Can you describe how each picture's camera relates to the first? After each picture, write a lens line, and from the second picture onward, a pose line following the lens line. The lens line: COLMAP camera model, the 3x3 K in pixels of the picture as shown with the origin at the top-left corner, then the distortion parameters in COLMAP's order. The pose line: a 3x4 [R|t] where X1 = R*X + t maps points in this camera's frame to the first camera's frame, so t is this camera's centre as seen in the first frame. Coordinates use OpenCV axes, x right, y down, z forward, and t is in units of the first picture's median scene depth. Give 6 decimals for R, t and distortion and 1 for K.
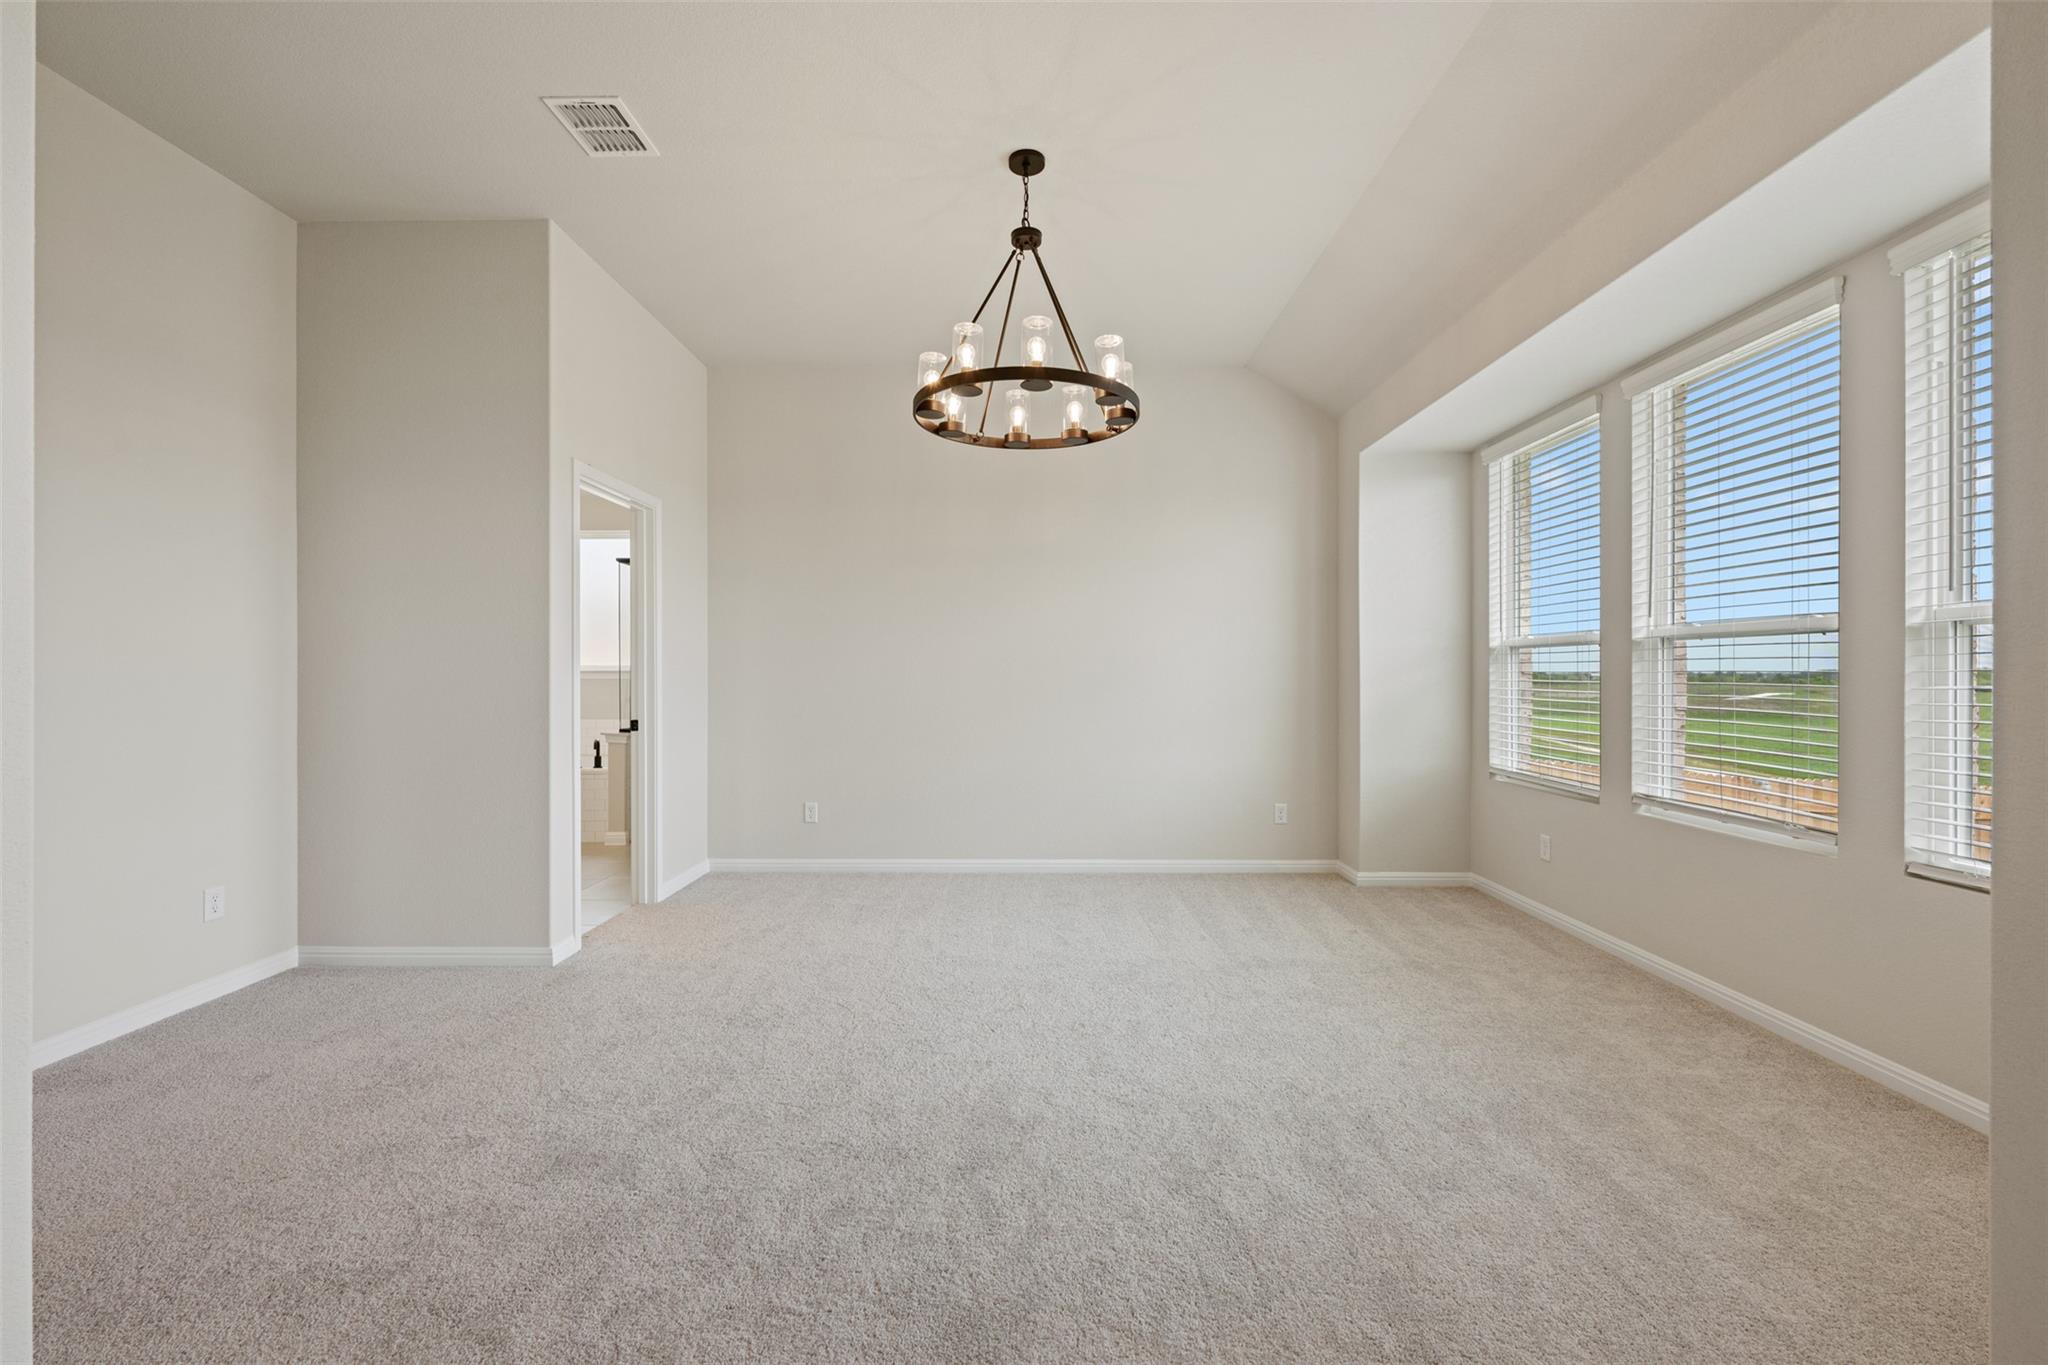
lens RADIAL K [[834.9, 0, 1026.5], [0, 834.9, 664.9], [0, 0, 1]] dist [-0.000710, 0.000115]
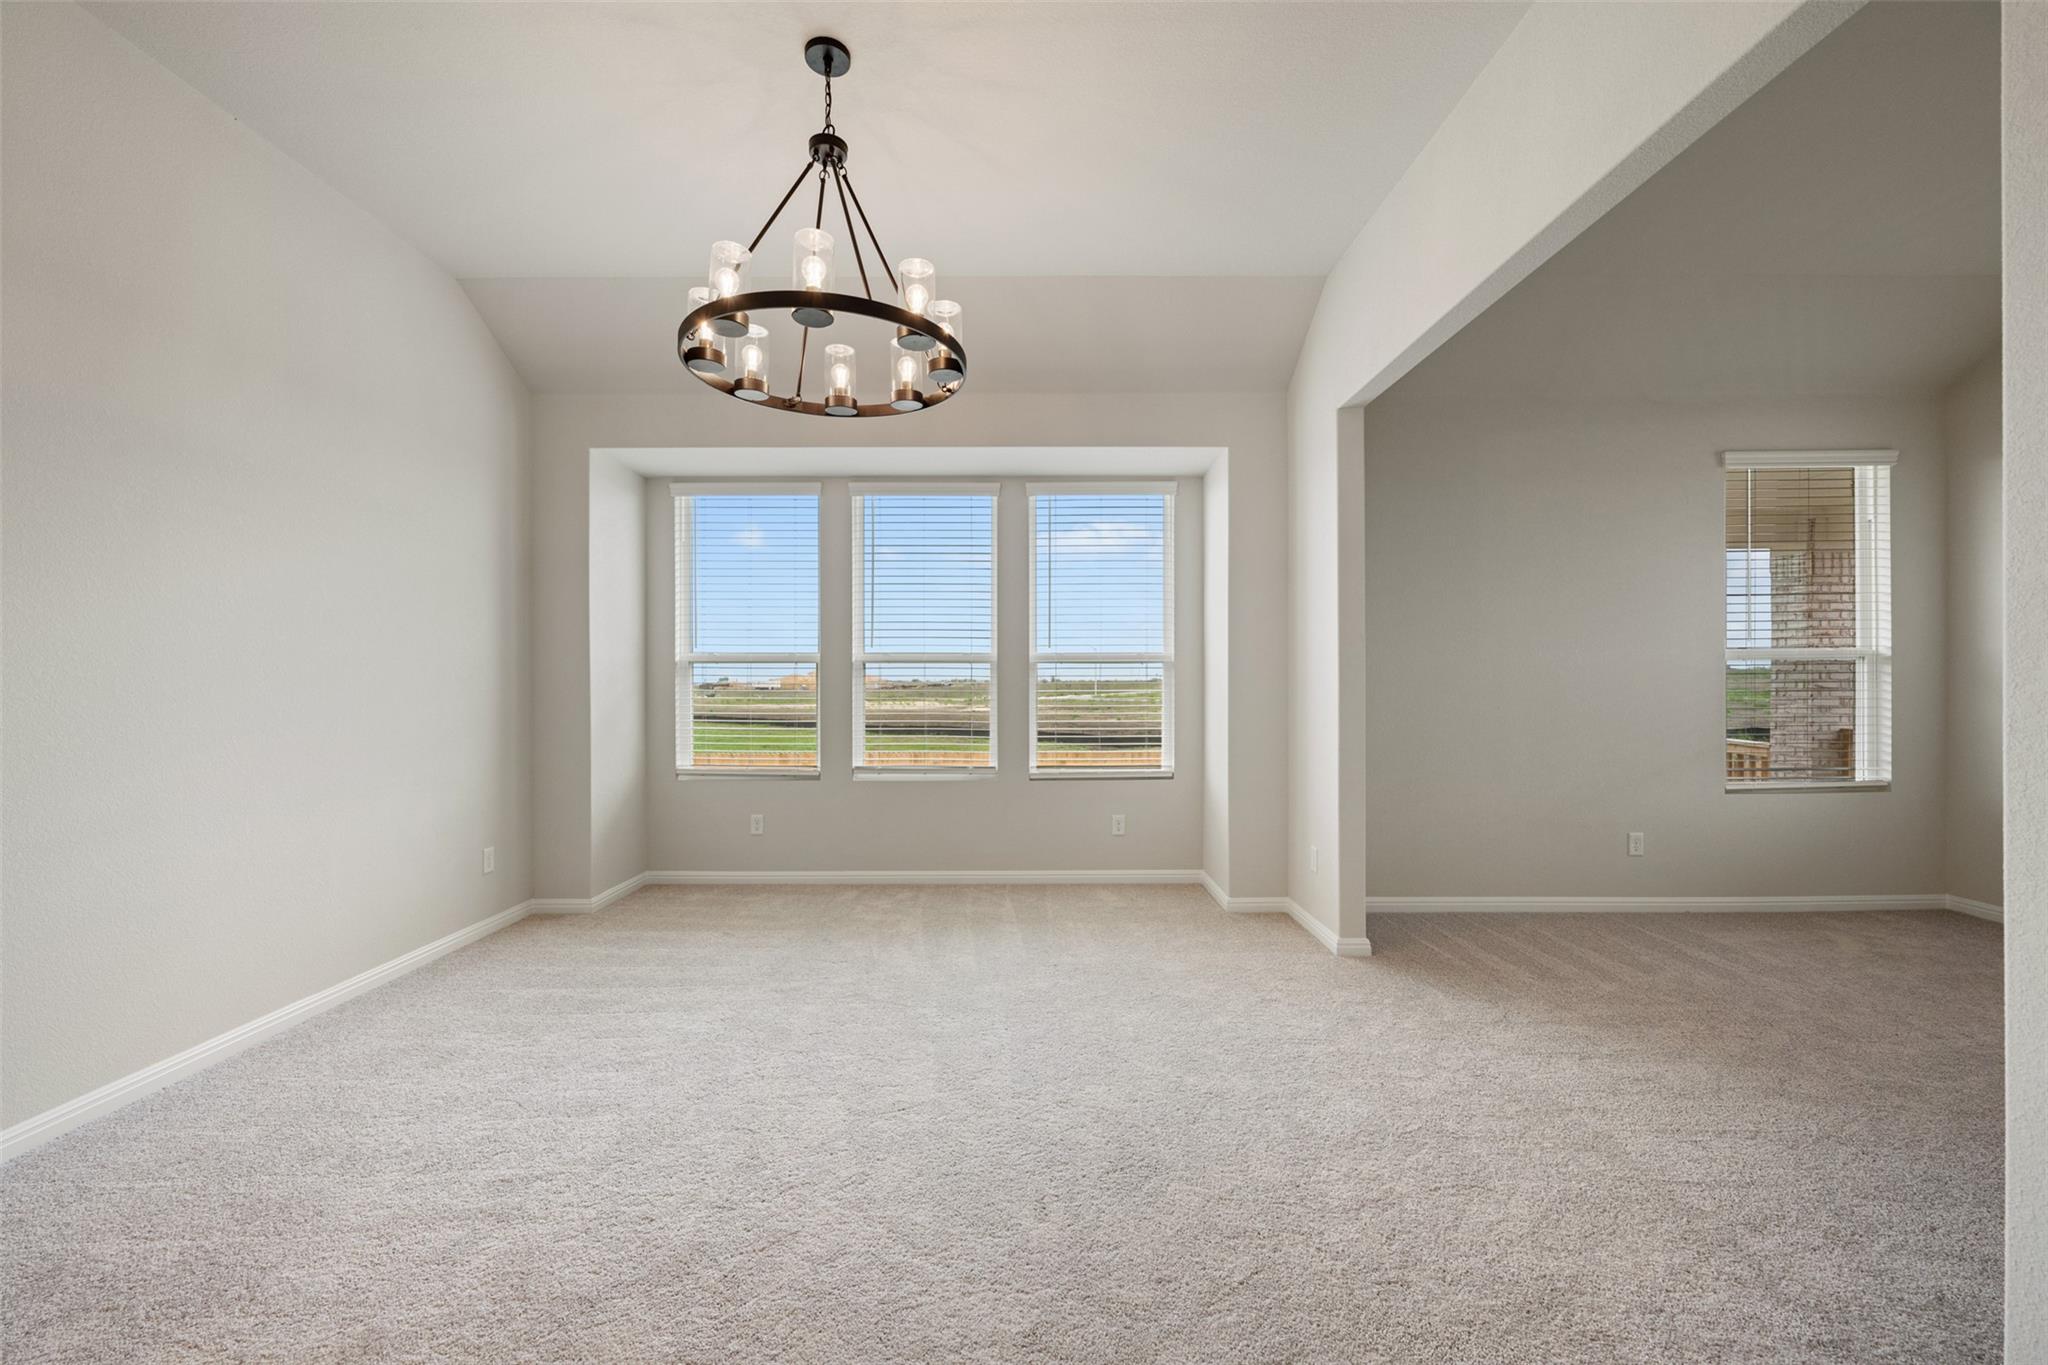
lens RADIAL K [[808.4, 0, 1024.0], [0, 808.4, 682.5], [0, 0, 1]] dist [0.000226, 0.000163]
pose [[-0.006976, 0.003158, 0.999971, -0.640420], [-0.009251, 0.999952, -0.003222, 0.006851], [-0.999933, -0.009273, -0.006947, 0.662470]]
